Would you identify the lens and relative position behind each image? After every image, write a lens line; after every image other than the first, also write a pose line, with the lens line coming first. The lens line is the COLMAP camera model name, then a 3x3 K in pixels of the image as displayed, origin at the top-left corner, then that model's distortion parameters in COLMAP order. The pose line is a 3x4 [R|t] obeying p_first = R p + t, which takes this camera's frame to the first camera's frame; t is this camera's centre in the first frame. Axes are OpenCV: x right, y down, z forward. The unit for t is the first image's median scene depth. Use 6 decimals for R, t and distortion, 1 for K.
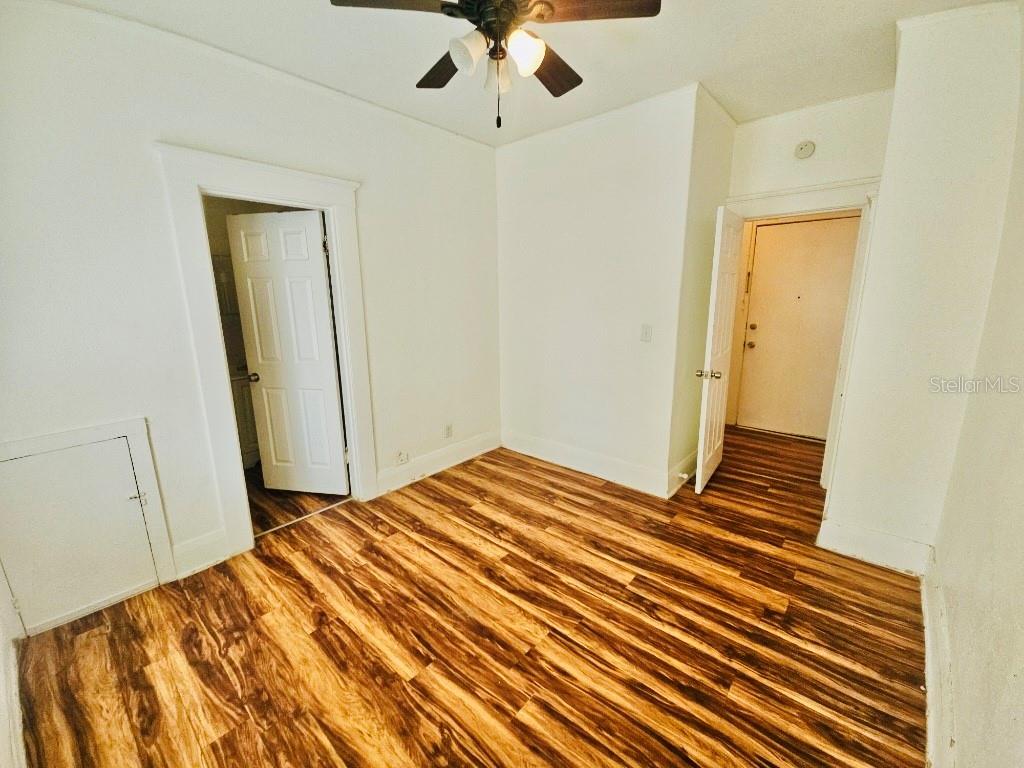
lens RADIAL K [[413.9, 0, 505.9], [0, 413.9, 380.2], [0, 0, 1]] dist [0.009490, -0.008599]
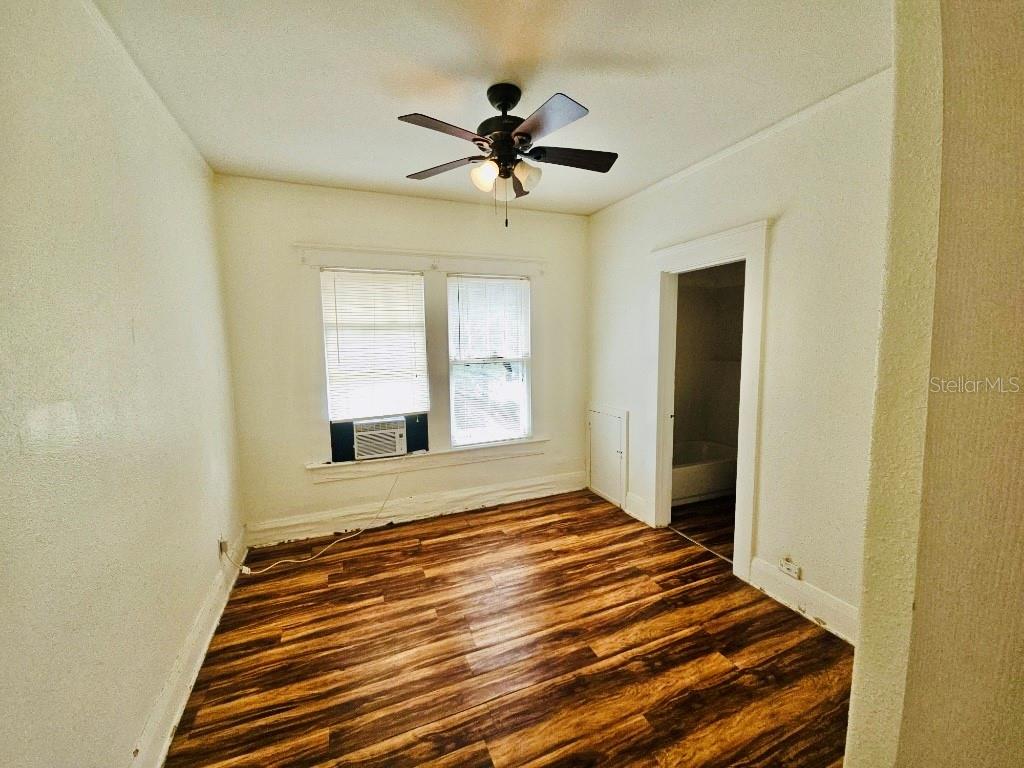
lens RADIAL K [[413.9, 0, 510.6], [0, 413.9, 380.0], [0, 0, 1]] dist [0.009490, -0.008599]
pose [[-0.428431, 0.107187, -0.897194, 0.890480], [-0.165138, 0.966927, 0.194375, -0.290941], [0.888356, 0.231437, -0.396561, 1.214619]]
